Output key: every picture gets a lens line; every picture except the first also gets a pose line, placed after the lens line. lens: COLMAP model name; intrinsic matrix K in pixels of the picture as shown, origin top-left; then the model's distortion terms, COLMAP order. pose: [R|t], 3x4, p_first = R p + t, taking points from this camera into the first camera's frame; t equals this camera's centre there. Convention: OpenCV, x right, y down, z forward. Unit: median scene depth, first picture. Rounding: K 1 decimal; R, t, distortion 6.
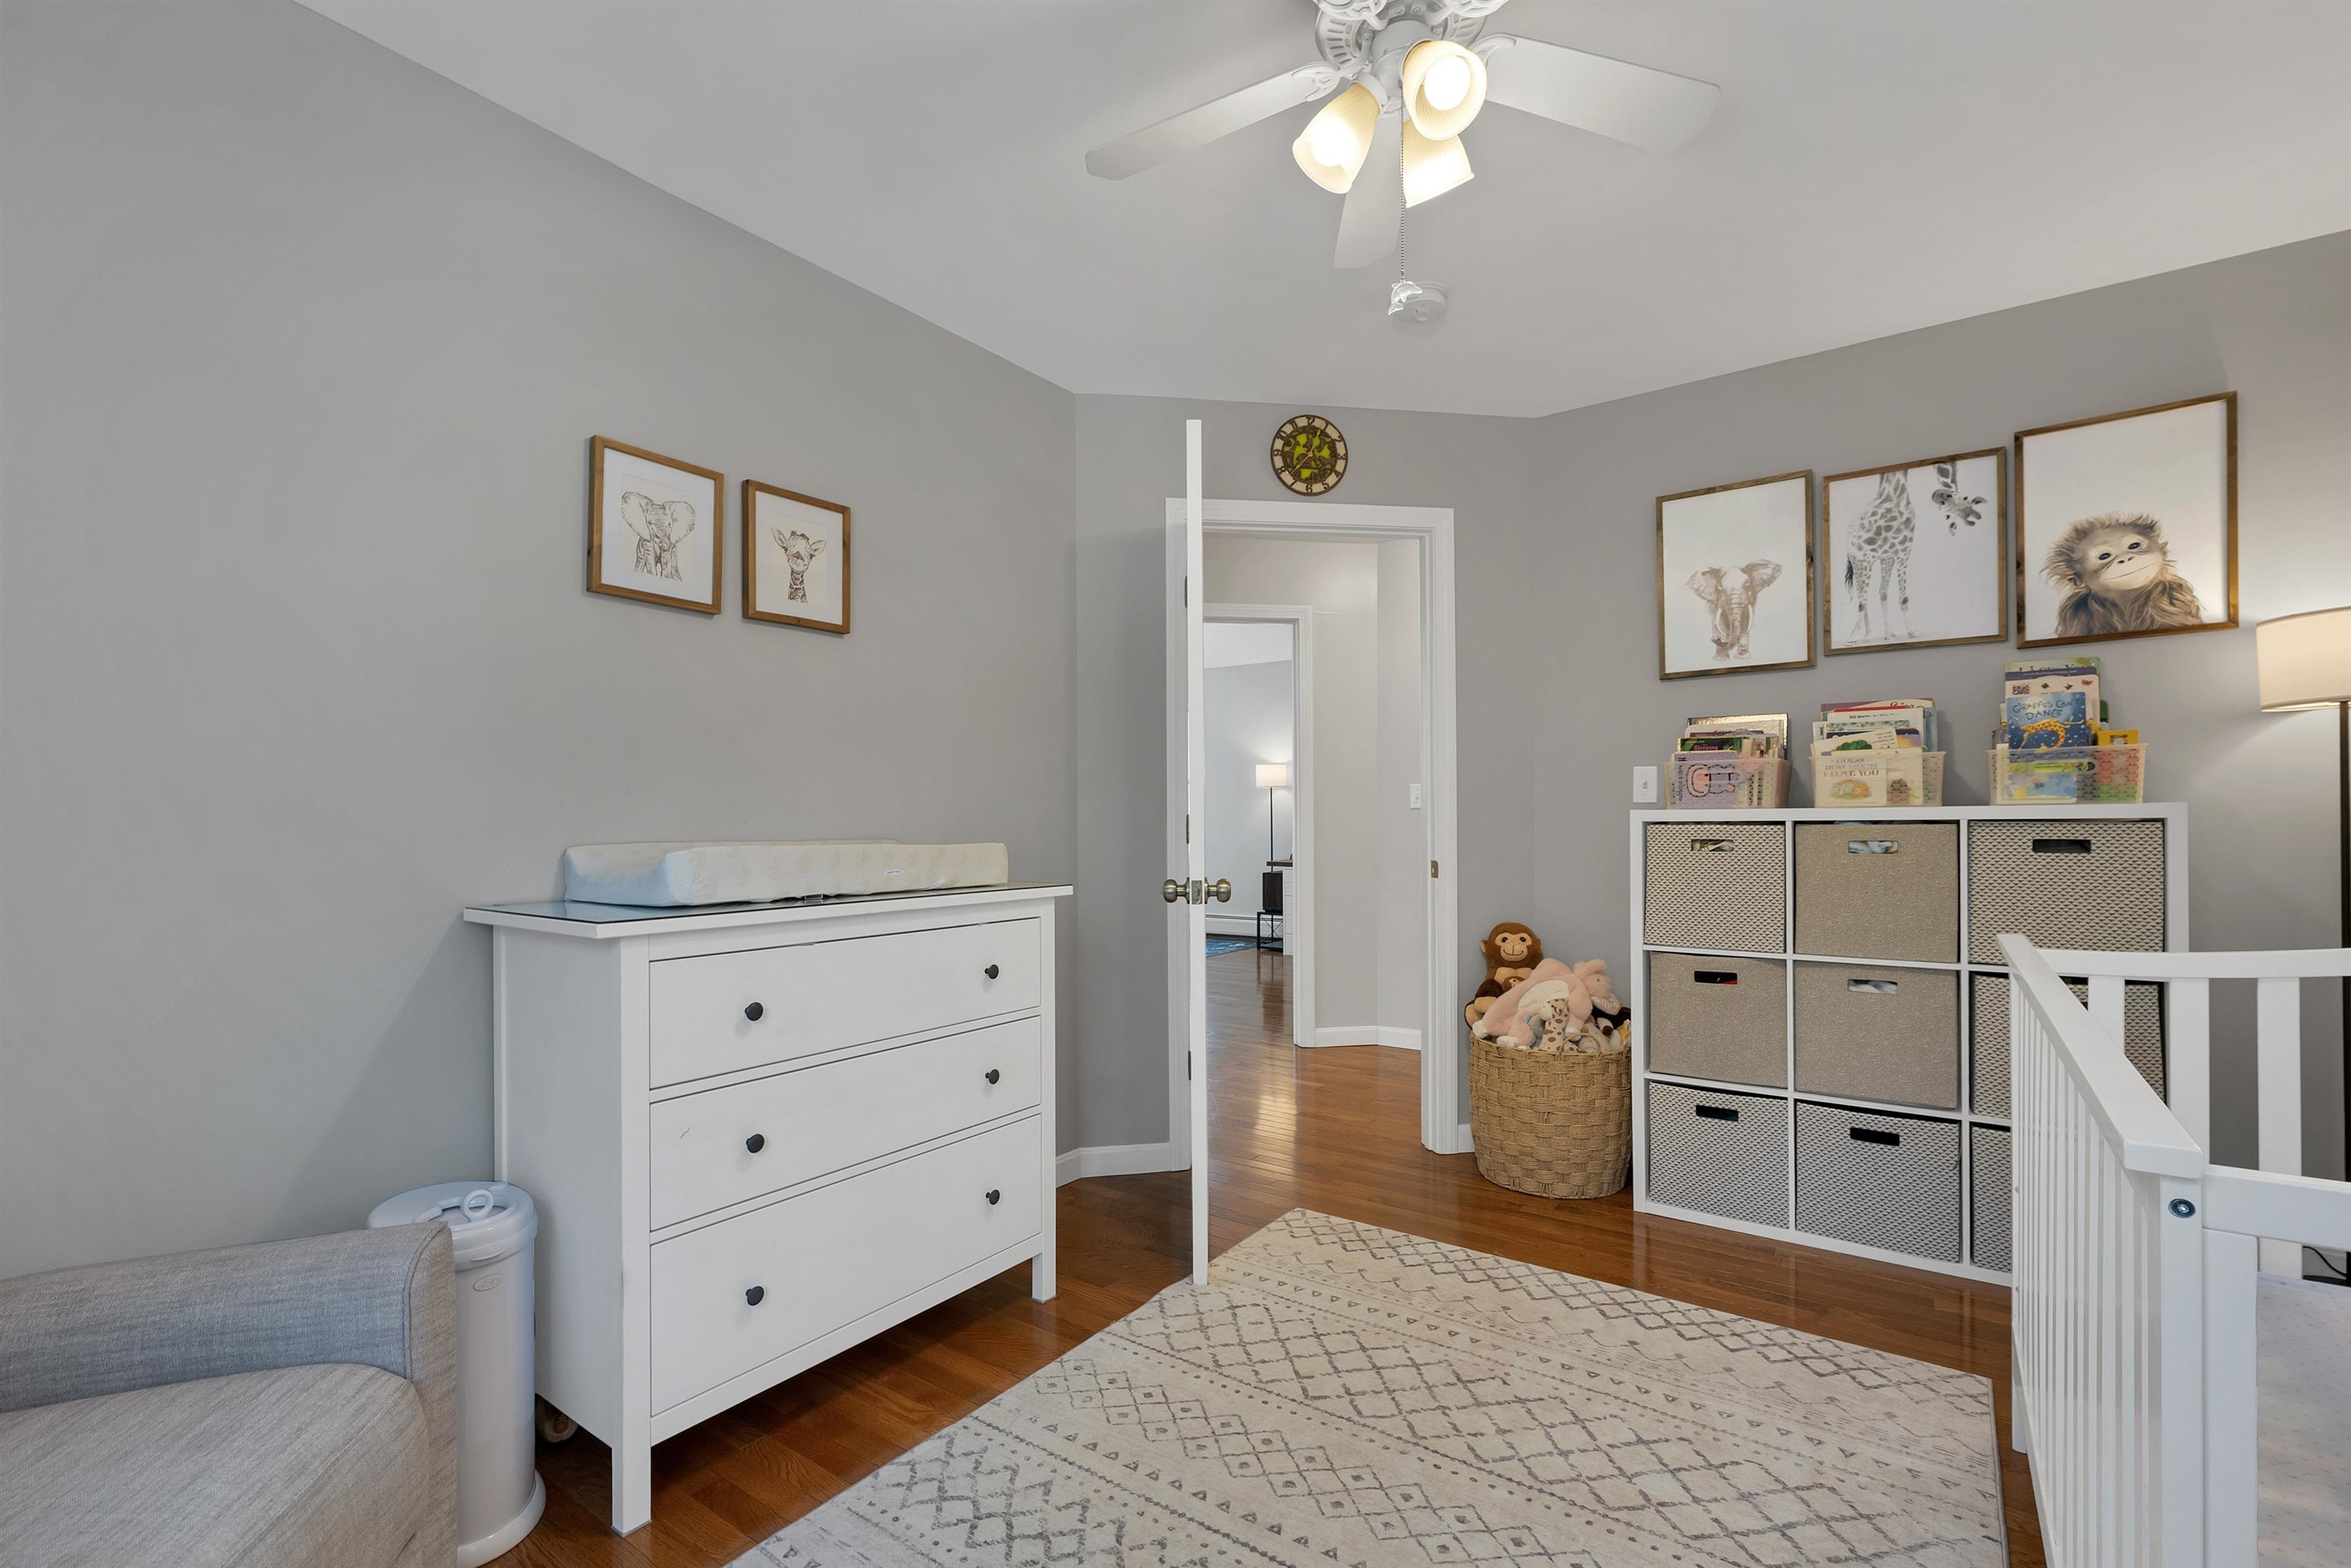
lens RADIAL K [[1046.6, 0, 1173.3], [0, 1046.6, 823.0], [0, 0, 1]] dist [0.008324, -0.000720]
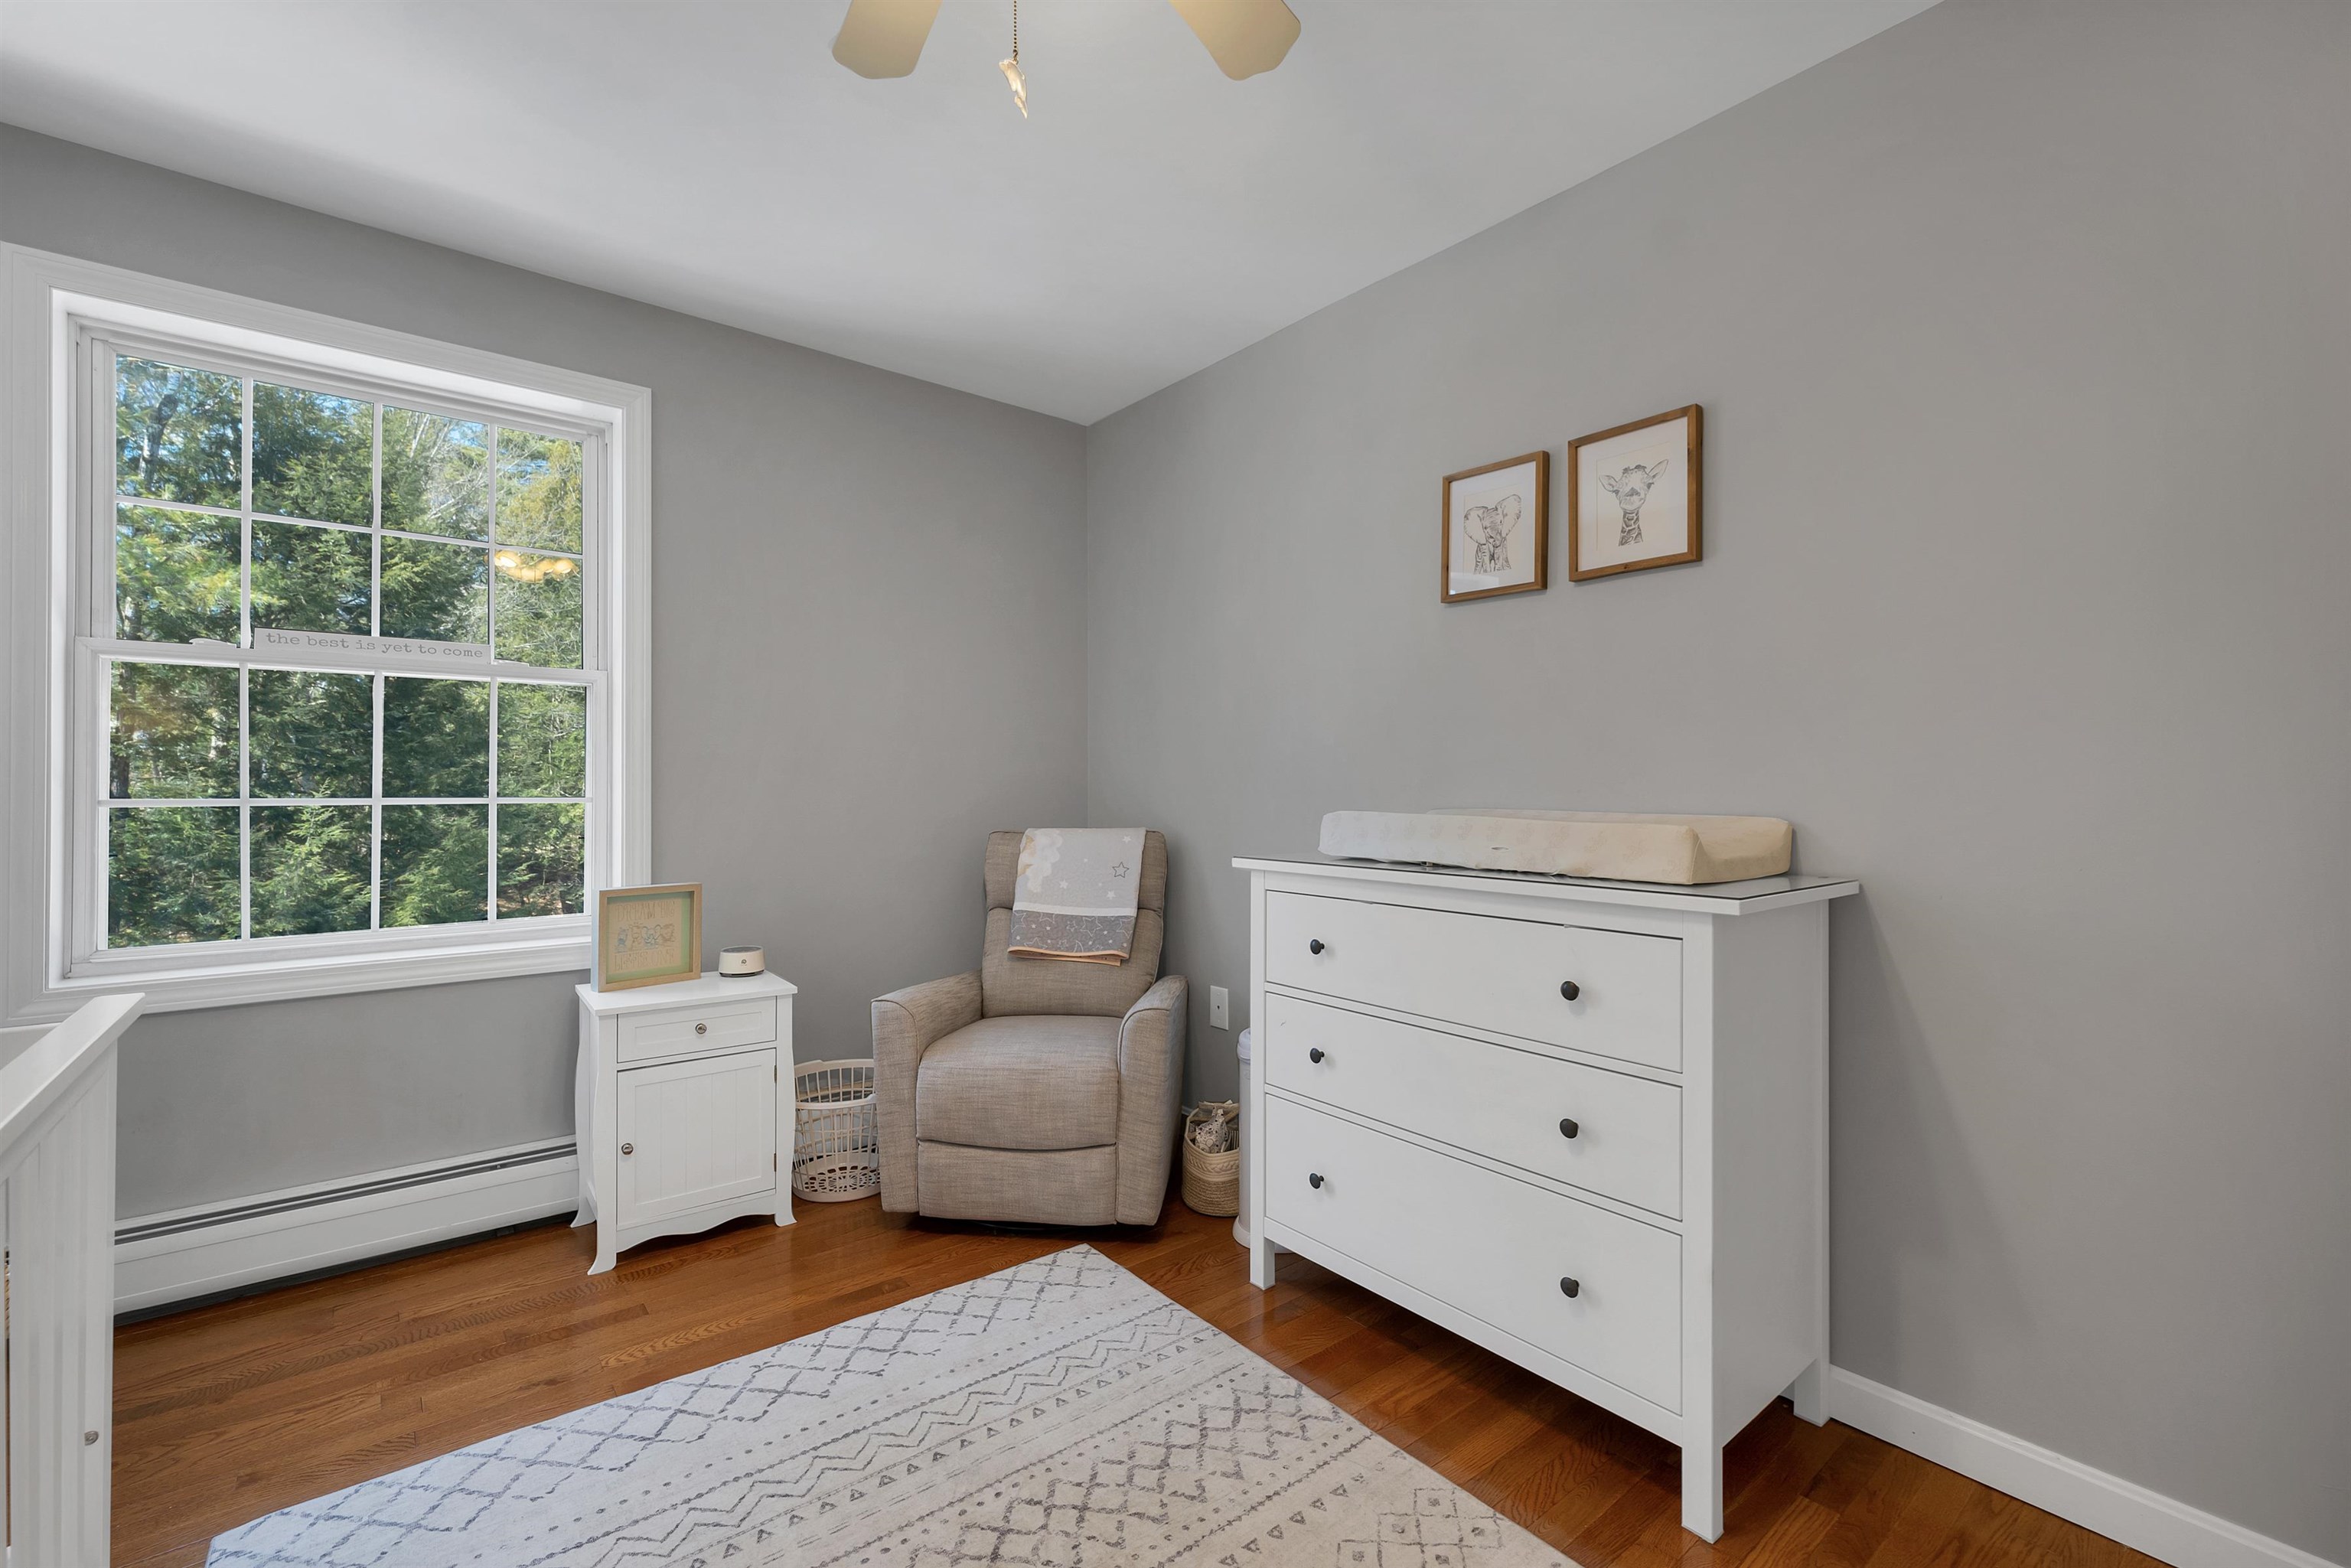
lens RADIAL K [[995.4, 0, 1156.8], [0, 995.4, 778.2], [0, 0, 1]] dist [0.002680, -0.000397]
pose [[-0.274106, -0.003345, -0.961694, 0.642225], [-0.003917, 0.999990, -0.002362, -0.010028], [0.961691, 0.003120, -0.274116, 0.959605]]
